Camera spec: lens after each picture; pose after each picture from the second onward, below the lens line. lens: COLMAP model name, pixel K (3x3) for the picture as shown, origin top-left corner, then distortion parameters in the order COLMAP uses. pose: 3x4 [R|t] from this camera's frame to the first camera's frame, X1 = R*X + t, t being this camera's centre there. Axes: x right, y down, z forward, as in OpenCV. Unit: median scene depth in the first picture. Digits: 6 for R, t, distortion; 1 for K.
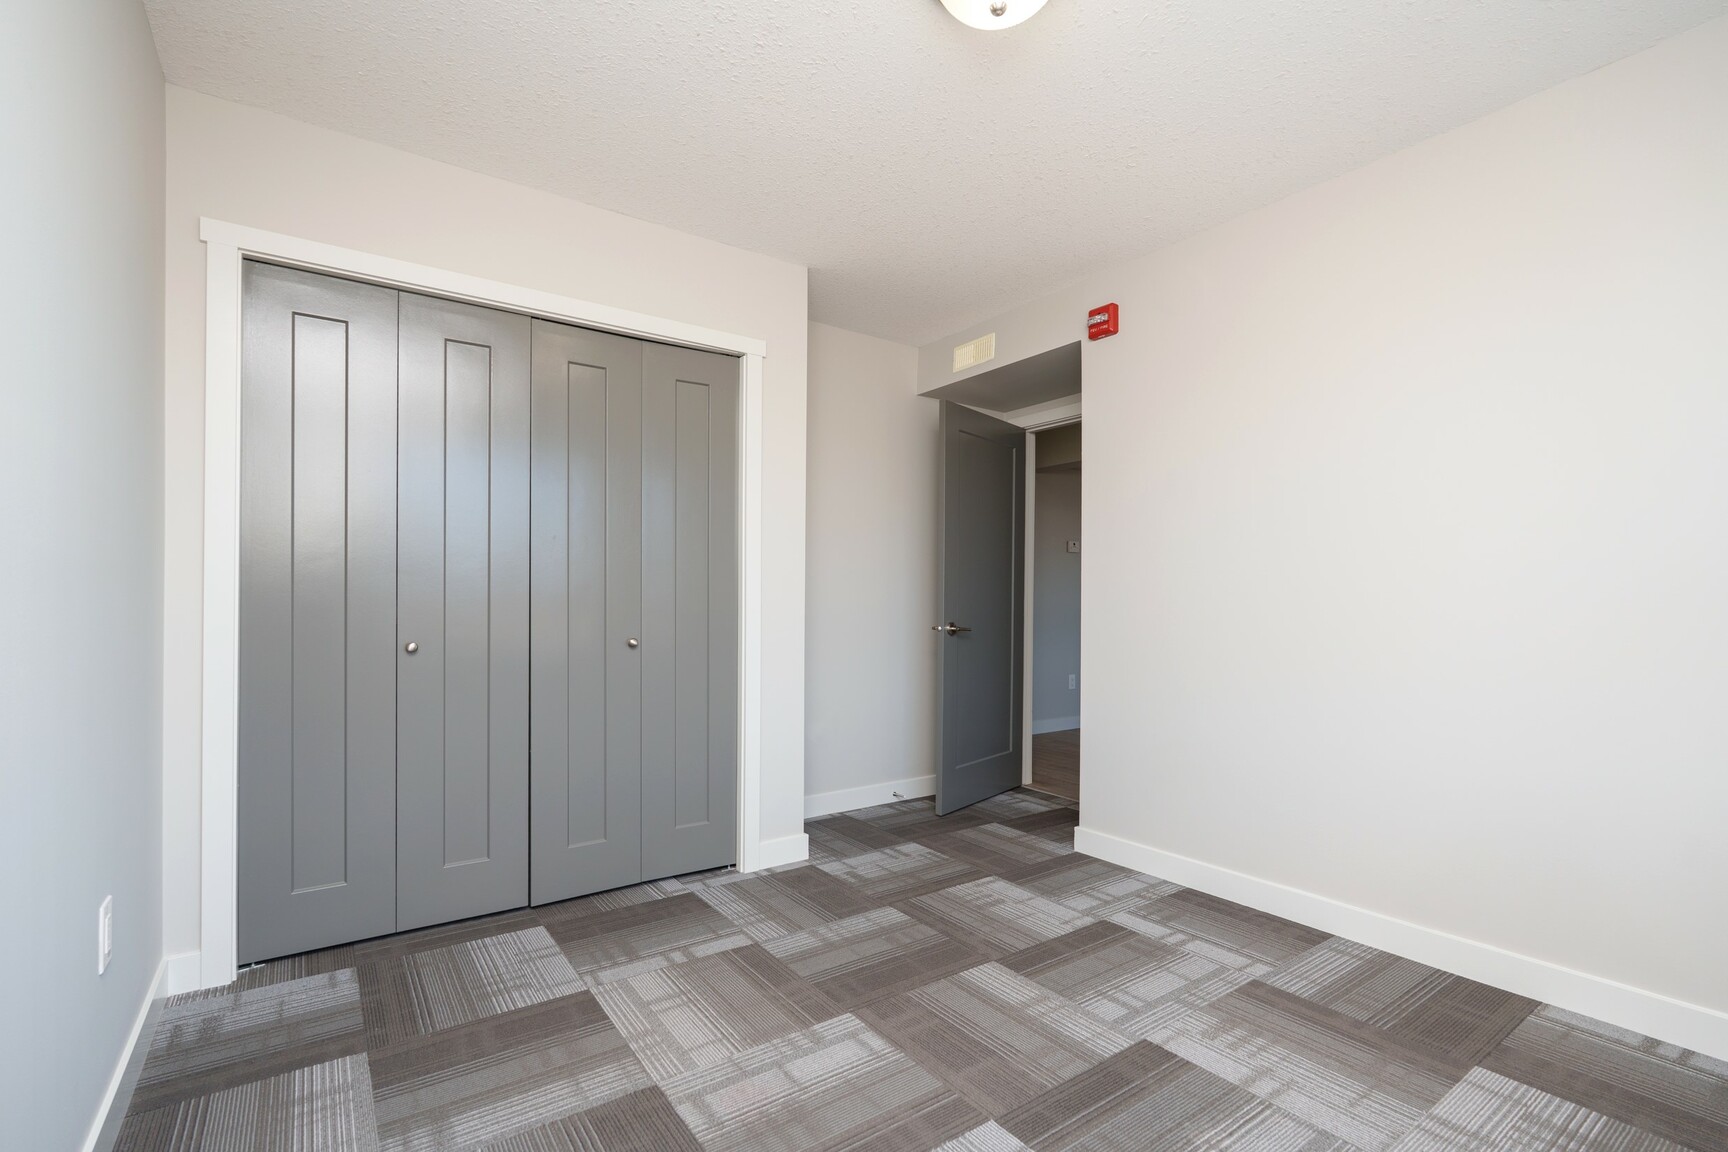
lens RADIAL K [[774.5, 0, 861.4], [0, 774.5, 598.1], [0, 0, 1]] dist [-0.002594, 0.000000]
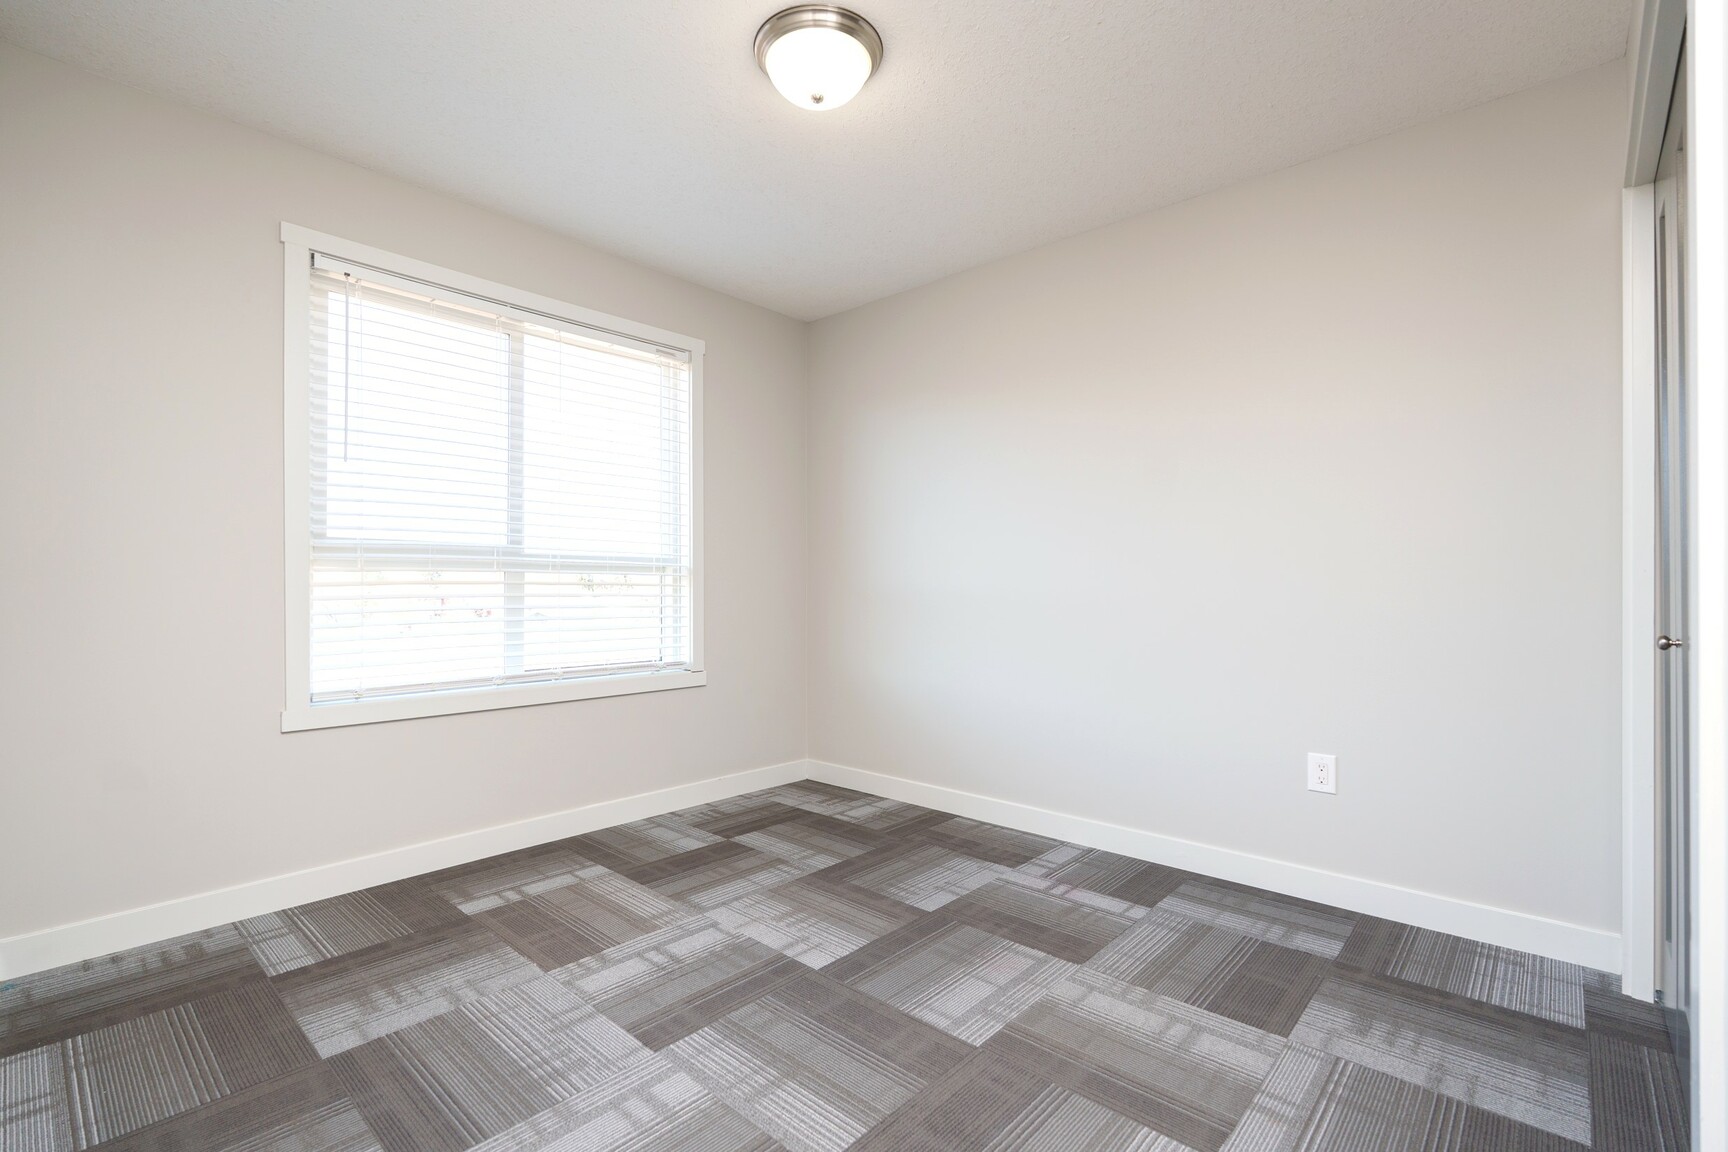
lens RADIAL K [[772.1, 0, 857.2], [0, 772.1, 582.5], [0, 0, 1]] dist [0.000135, 0.000337]
pose [[-0.974164, -0.005892, -0.225767, 0.343968], [-0.004642, 0.999971, -0.006067, 0.012968], [0.225796, -0.004862, -0.974162, 1.964098]]
